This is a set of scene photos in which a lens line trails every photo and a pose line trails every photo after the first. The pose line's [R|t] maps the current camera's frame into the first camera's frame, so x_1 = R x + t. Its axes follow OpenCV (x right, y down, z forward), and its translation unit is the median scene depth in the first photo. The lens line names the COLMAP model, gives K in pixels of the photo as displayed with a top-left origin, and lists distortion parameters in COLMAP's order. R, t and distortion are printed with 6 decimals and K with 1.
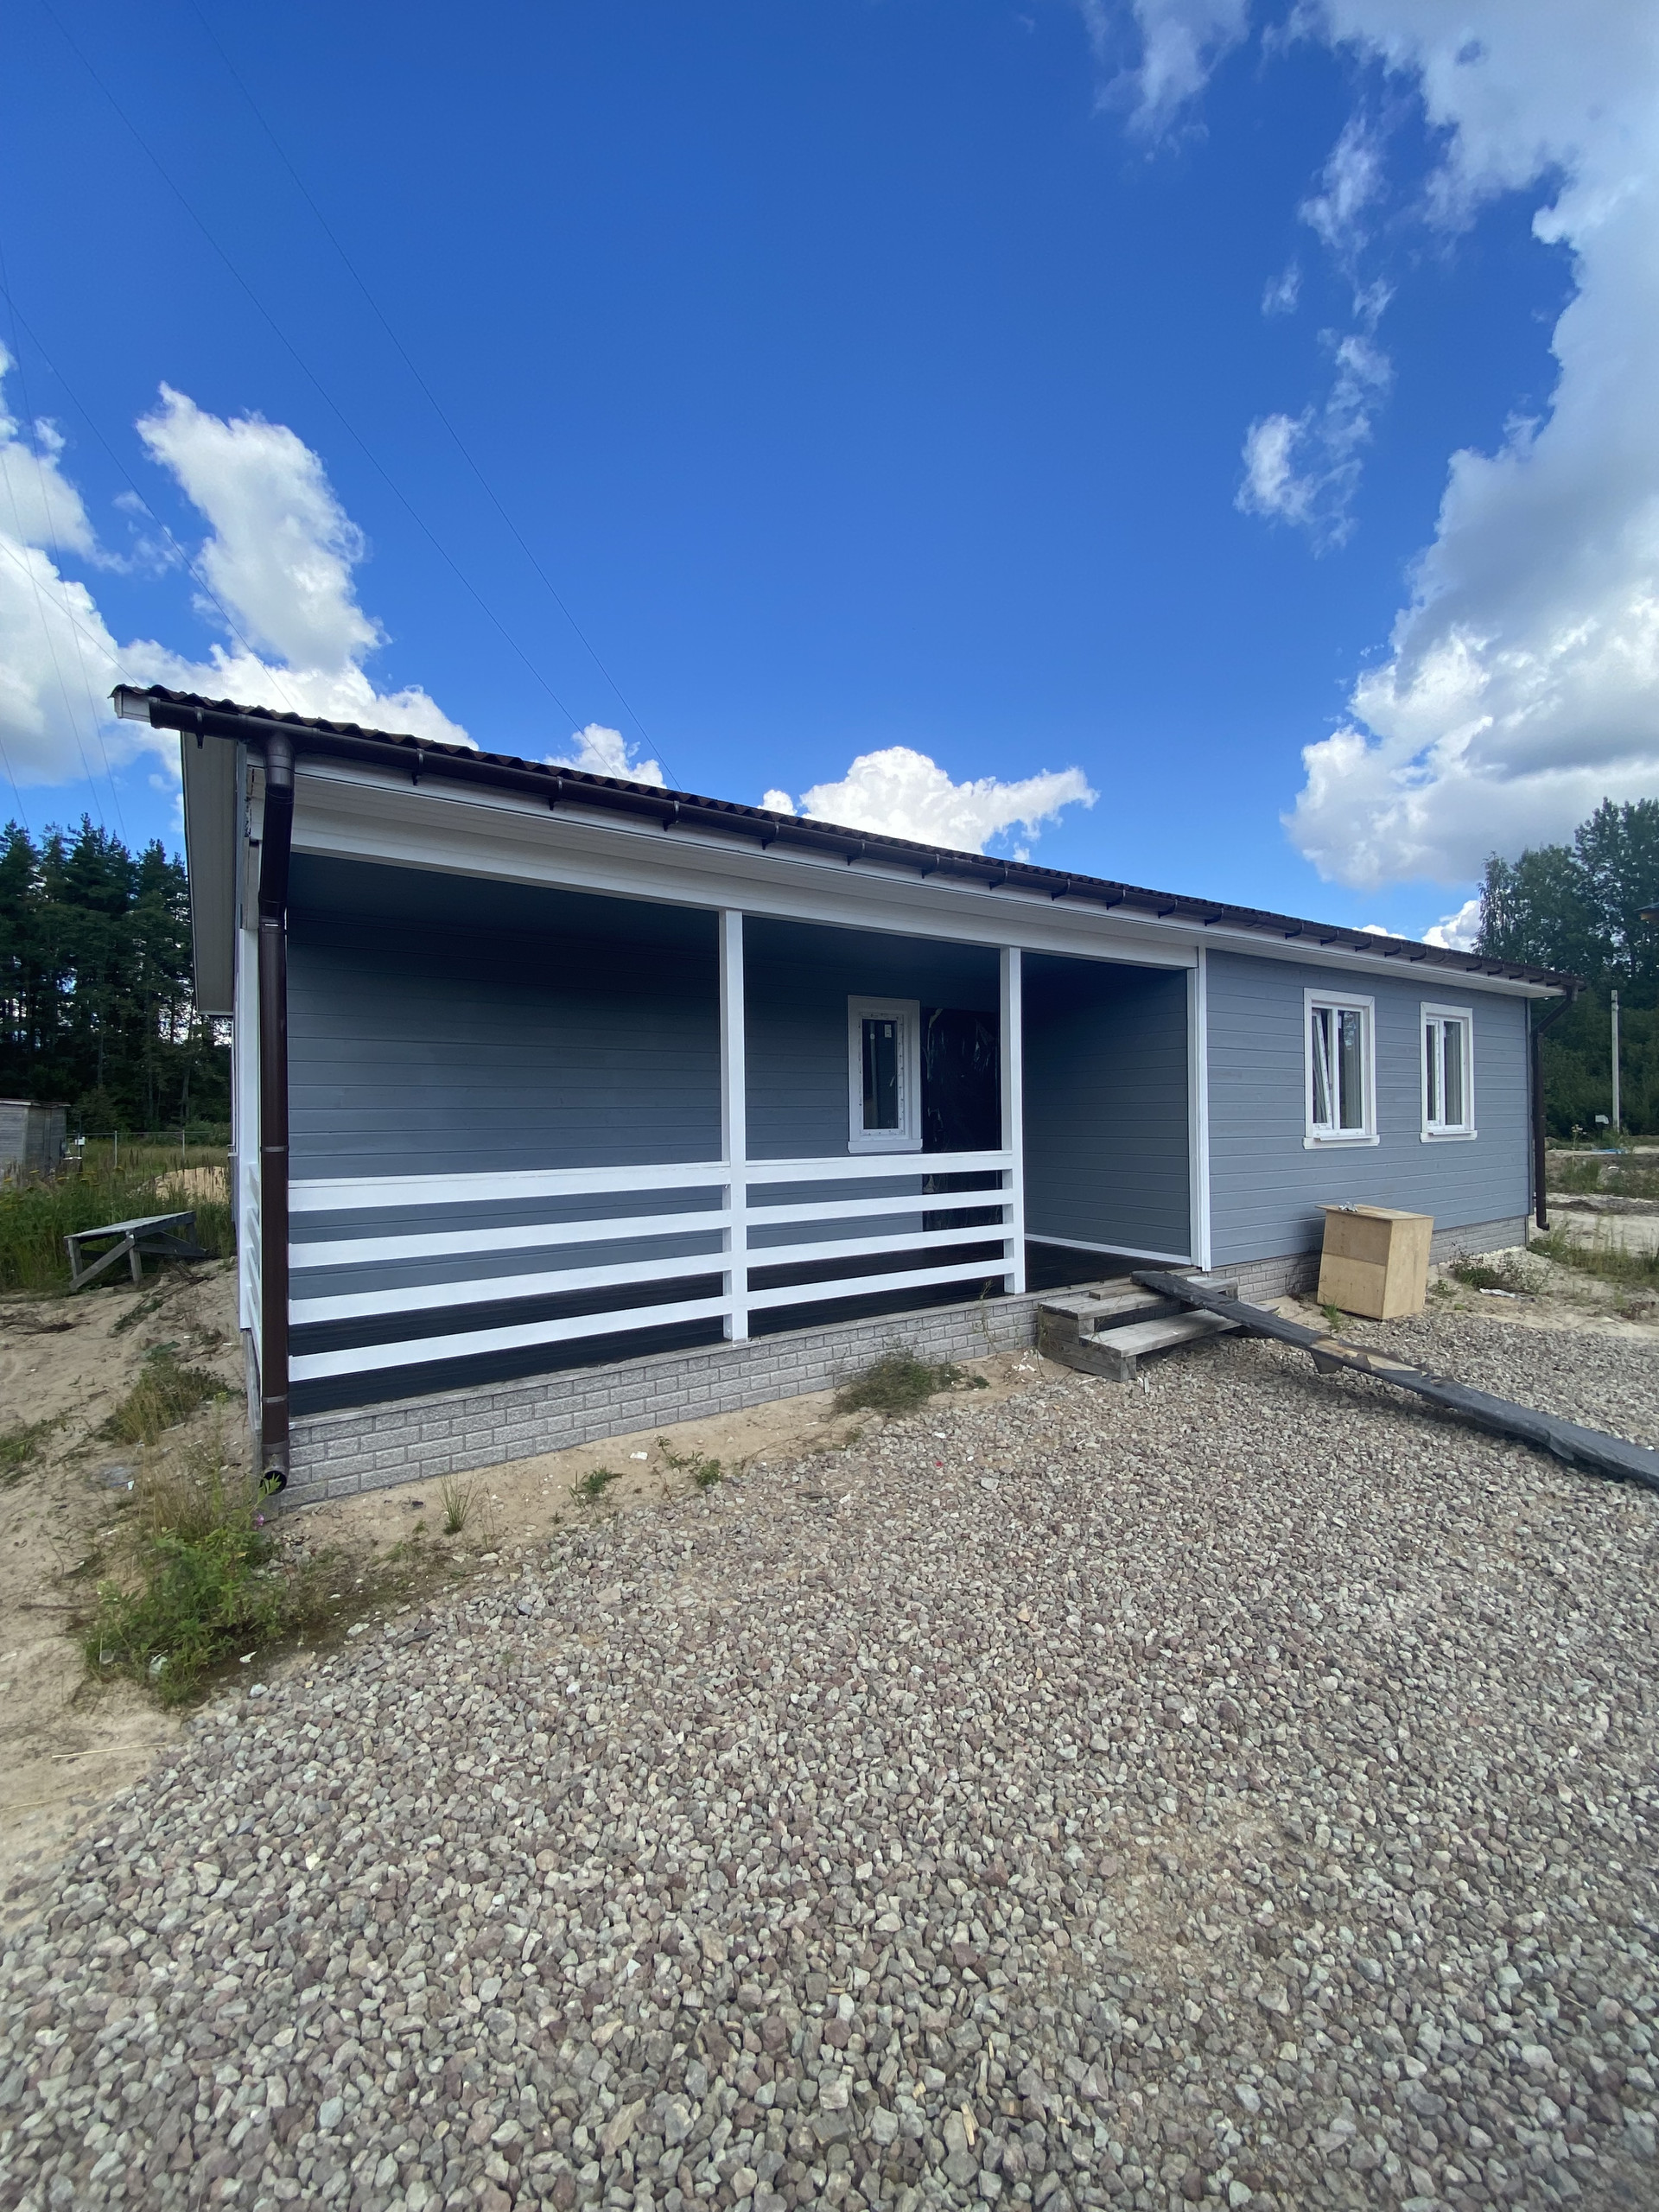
lens RADIAL K [[892.2, 0, 835.6], [0, 892.2, 1103.8], [0, 0, 1]] dist [0.030125, -0.025755]
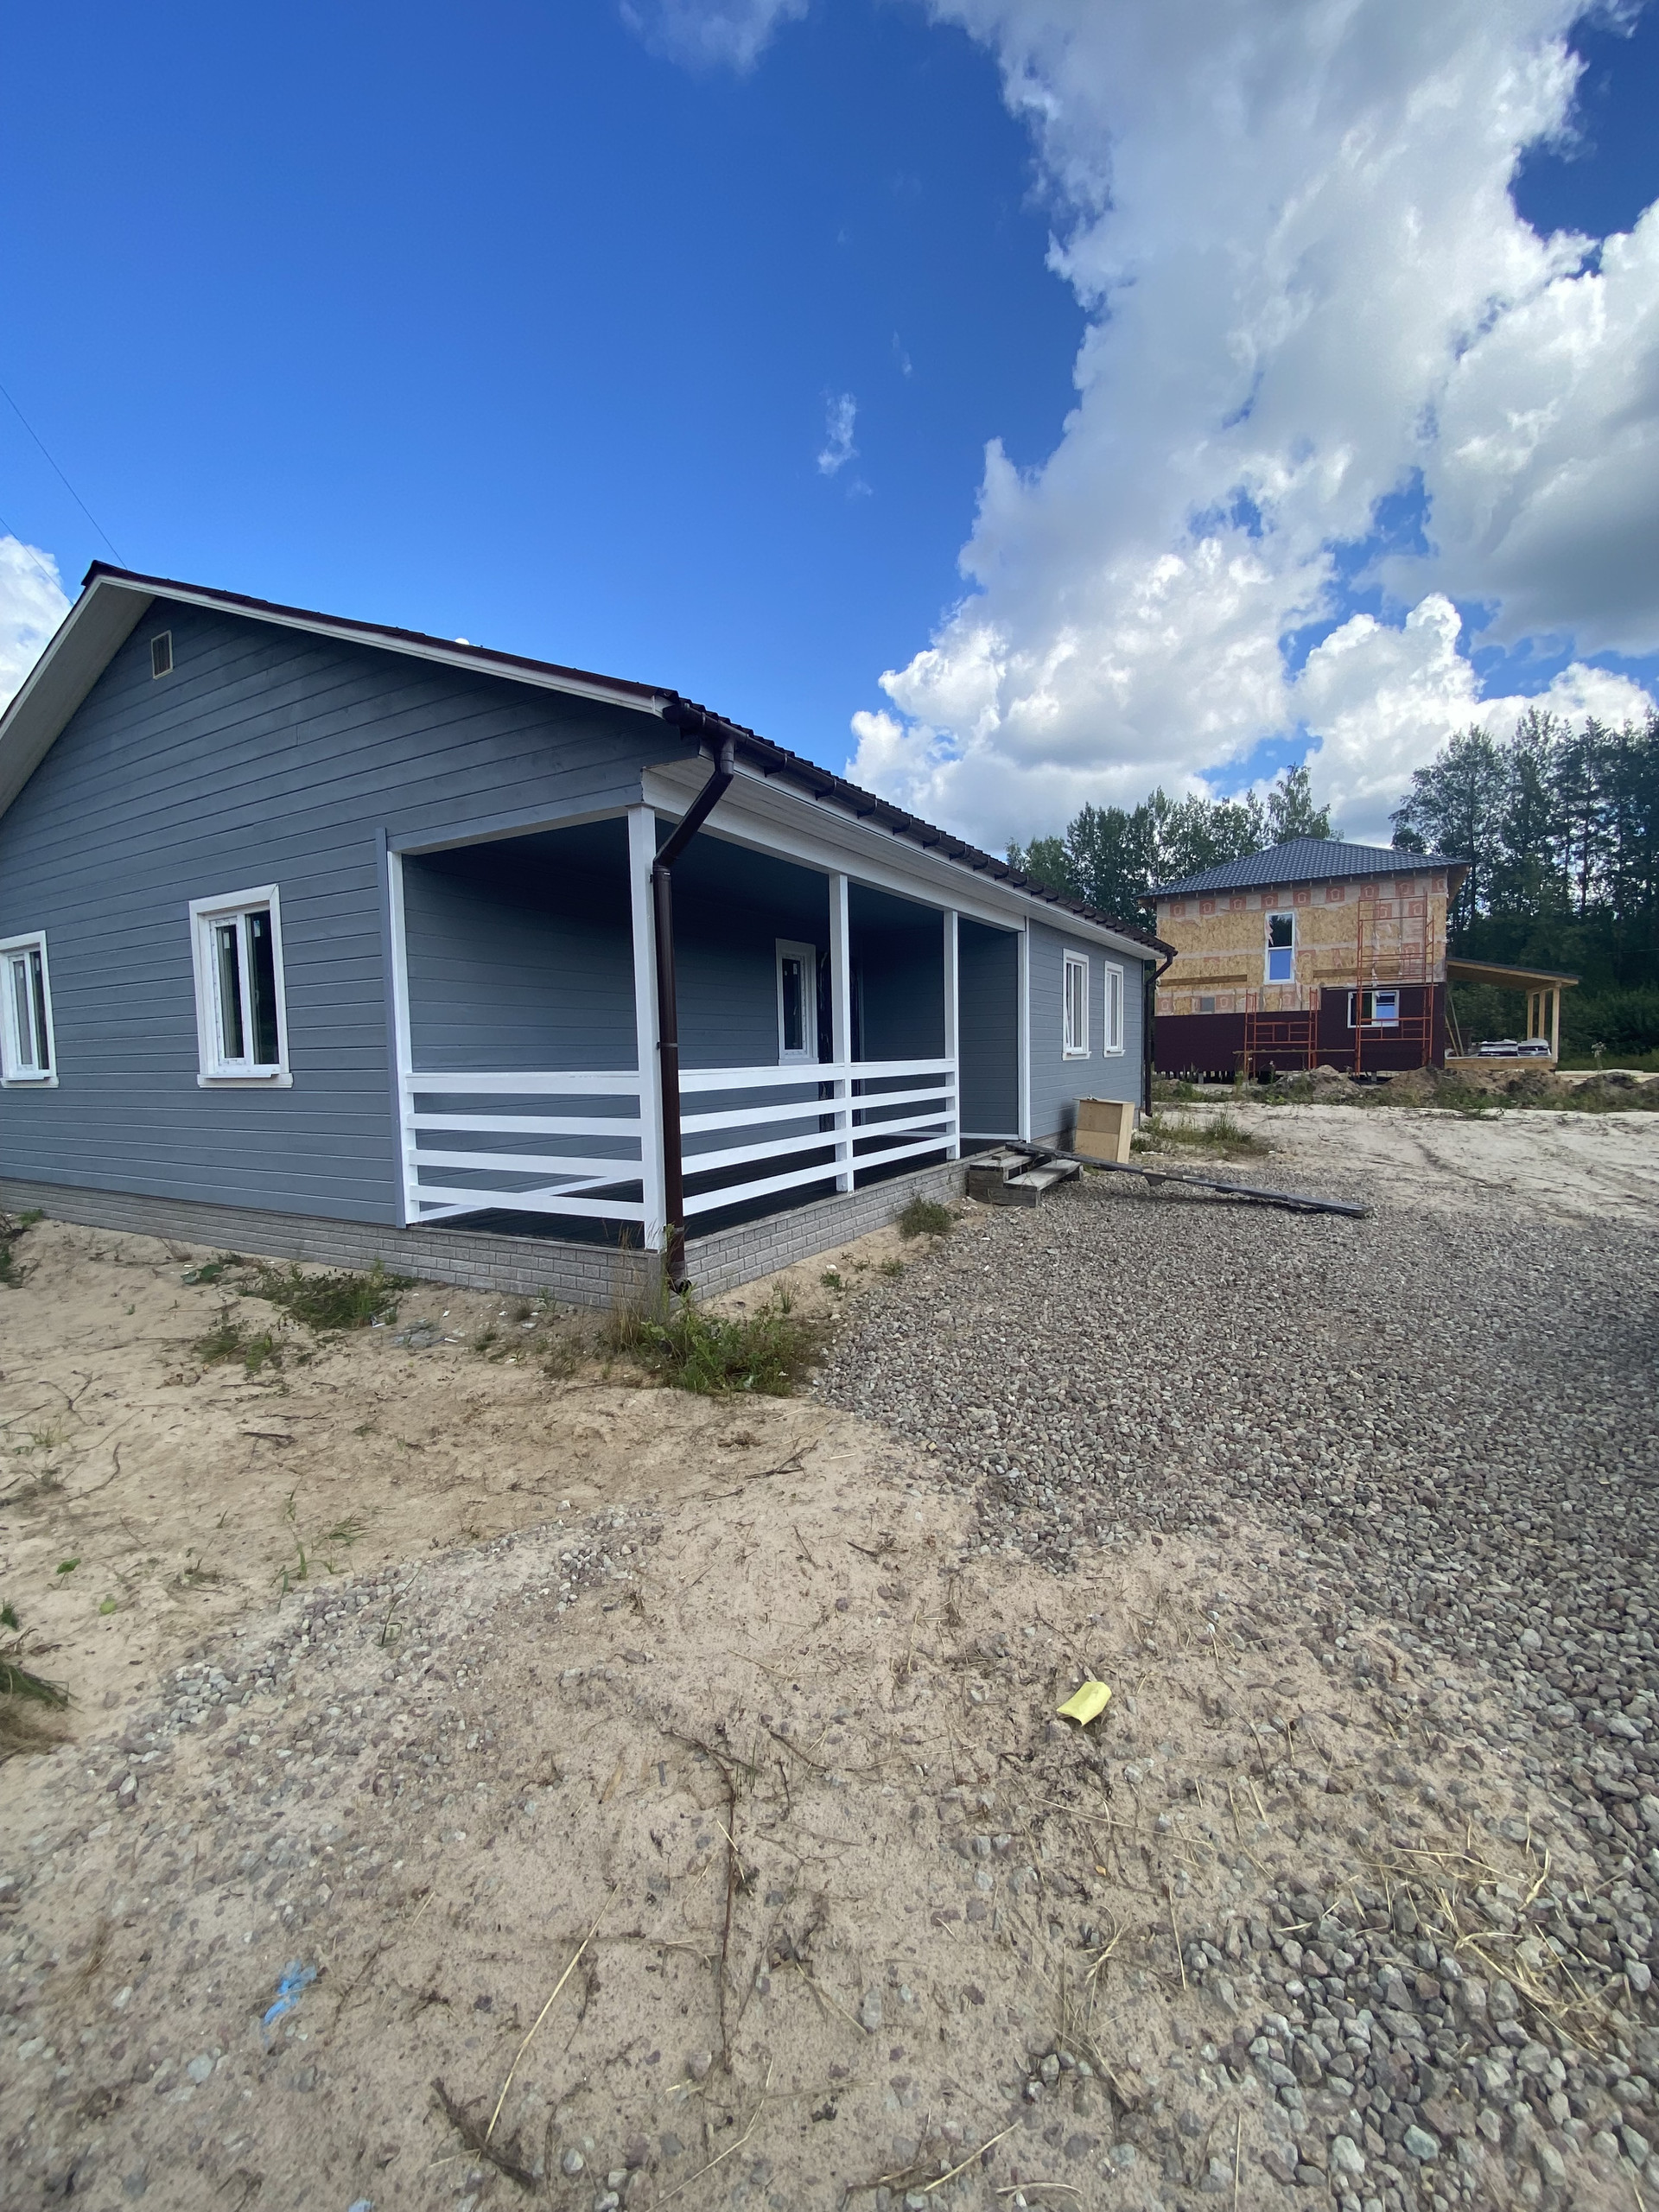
lens RADIAL K [[892.2, 0, 835.6], [0, 892.2, 1103.8], [0, 0, 1]] dist [0.030125, -0.025755]
pose [[0.896864, -0.035188, 0.440905, -0.673788], [0.006700, 0.997797, 0.066004, 0.034406], [-0.442257, -0.056243, 0.895123, -0.201656]]
